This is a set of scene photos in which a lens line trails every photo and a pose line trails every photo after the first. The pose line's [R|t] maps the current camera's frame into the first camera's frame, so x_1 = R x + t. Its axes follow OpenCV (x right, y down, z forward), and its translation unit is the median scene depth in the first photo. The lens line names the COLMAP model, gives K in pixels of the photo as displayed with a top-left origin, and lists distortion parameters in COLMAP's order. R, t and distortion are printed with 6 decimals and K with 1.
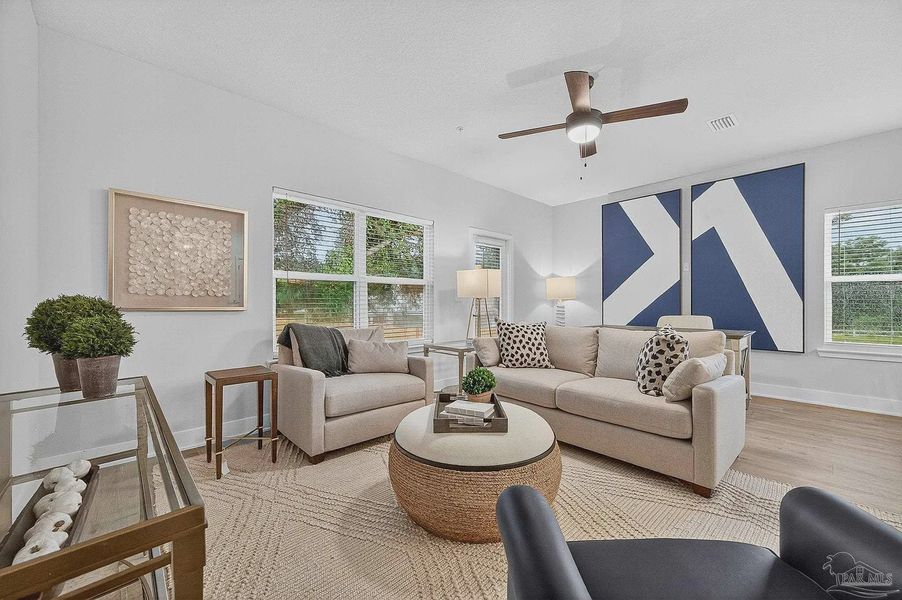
lens RADIAL K [[351.0, 0, 451.0], [0, 351.0, 300.0], [0, 0, 1]] dist [-0.002024, -0.000161]
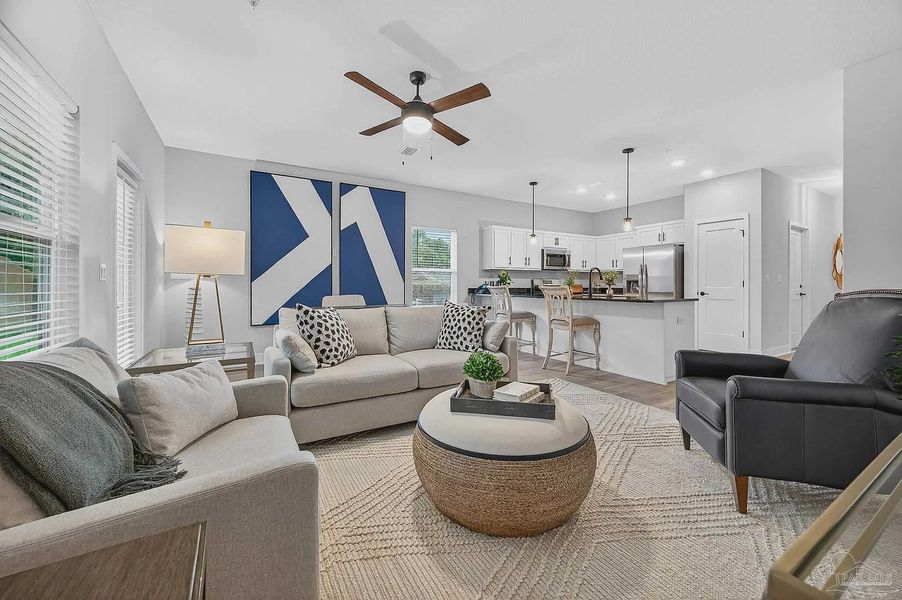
lens RADIAL K [[357.0, 0, 454.2], [0, 357.0, 284.8], [0, 0, 1]] dist [-0.000624, -0.000203]
pose [[0.215910, 0.000211, 0.976413, -0.374145], [-0.008093, 0.999966, 0.001573, 0.005353], [-0.976380, -0.008241, 0.215905, 0.375902]]
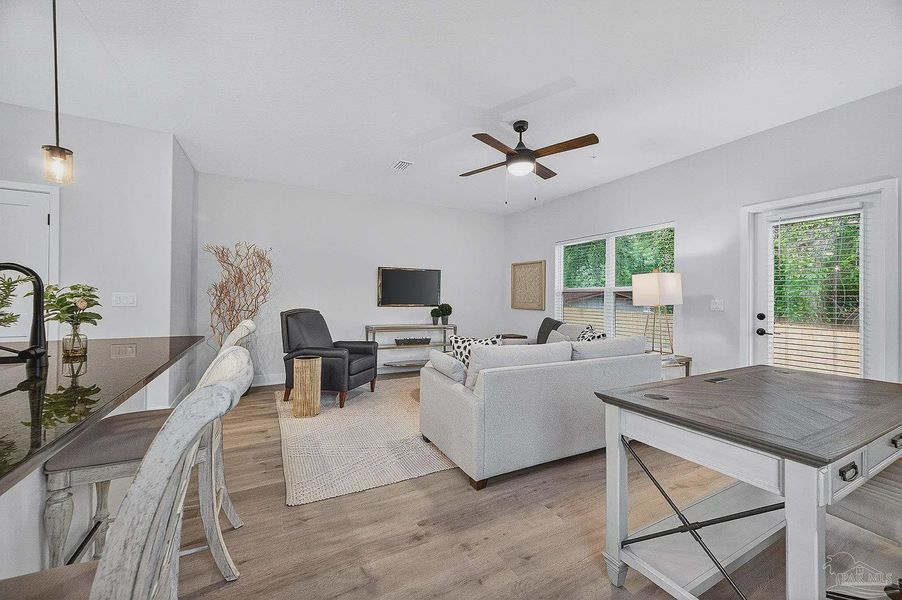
lens RADIAL K [[351.0, 0, 451.0], [0, 351.0, 300.0], [0, 0, 1]] dist [-0.002024, -0.000161]
pose [[-0.269929, 0.001045, -0.962880, 0.922149], [-0.010102, 0.999941, 0.003917, -0.022576], [0.962827, 0.010784, -0.269903, 0.622914]]
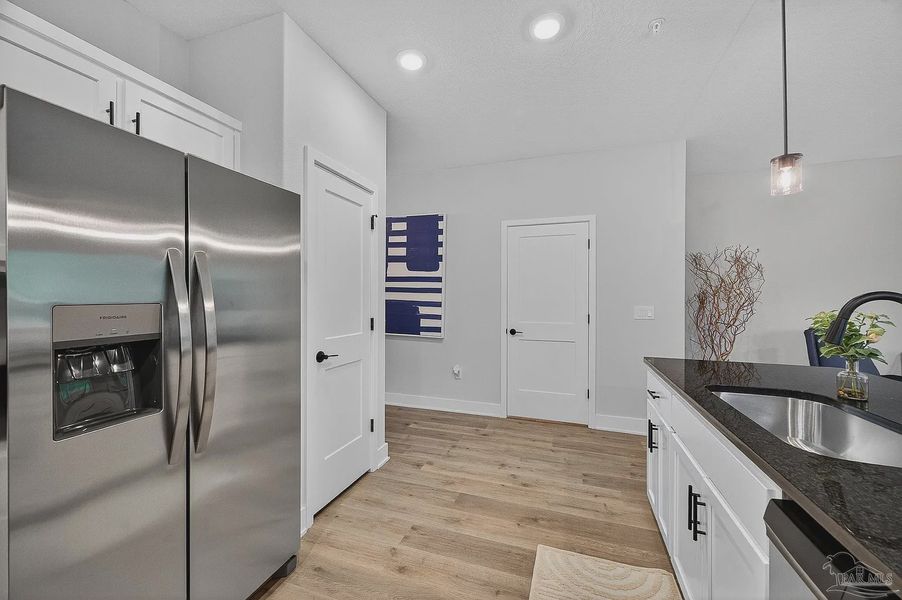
lens RADIAL K [[359.9, 0, 451.0], [0, 359.9, 300.0], [0, 0, 1]] dist [0.001934, 0.000167]
pose [[-0.890031, -0.005535, -0.455867, 1.125285], [-0.002128, 0.999966, -0.007985, -0.035606], [0.455895, -0.006137, -0.890012, 0.282979]]
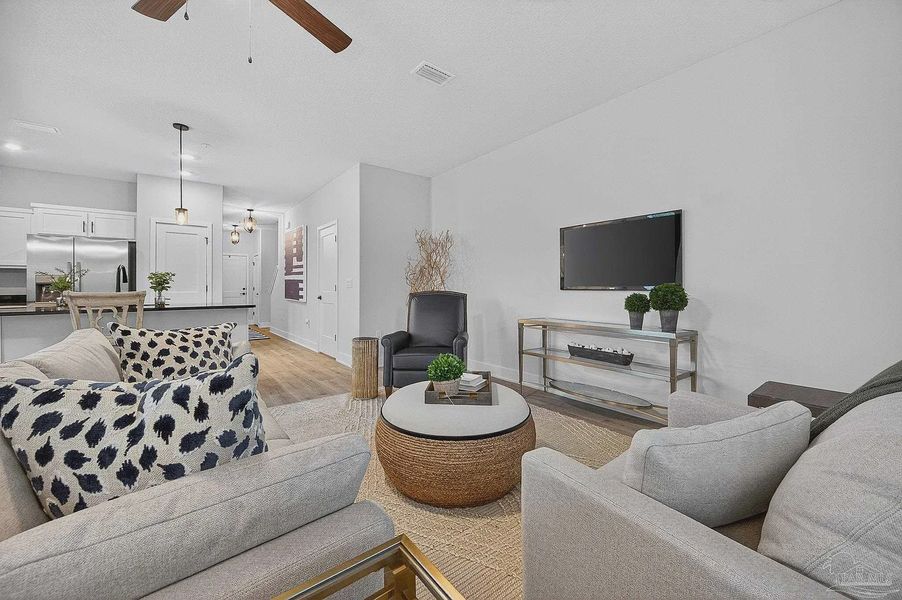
lens RADIAL K [[357.0, 0, 454.2], [0, 357.0, 284.8], [0, 0, 1]] dist [-0.000624, -0.000203]
pose [[-0.995773, 0.003464, 0.091786, -0.001893], [0.001884, 0.999849, -0.017294, 0.007451], [-0.091832, -0.017048, -0.995629, 0.857764]]
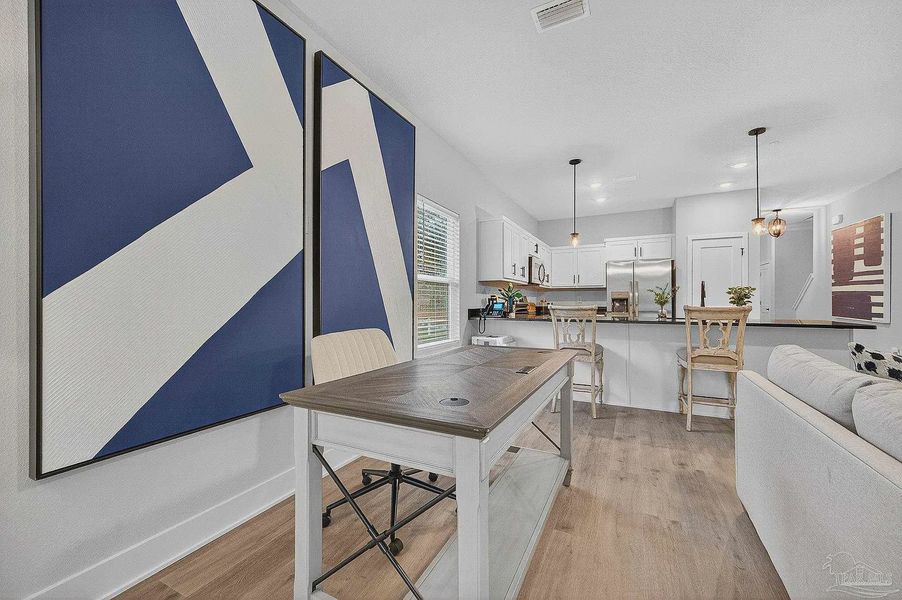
lens RADIAL K [[359.9, 0, 451.0], [0, 359.9, 300.0], [0, 0, 1]] dist [0.001934, 0.000167]
pose [[-0.333730, 0.004949, 0.942656, 0.180481], [-0.008370, 0.999931, -0.008213, 0.005366], [-0.942631, -0.010631, -0.333666, 0.983104]]
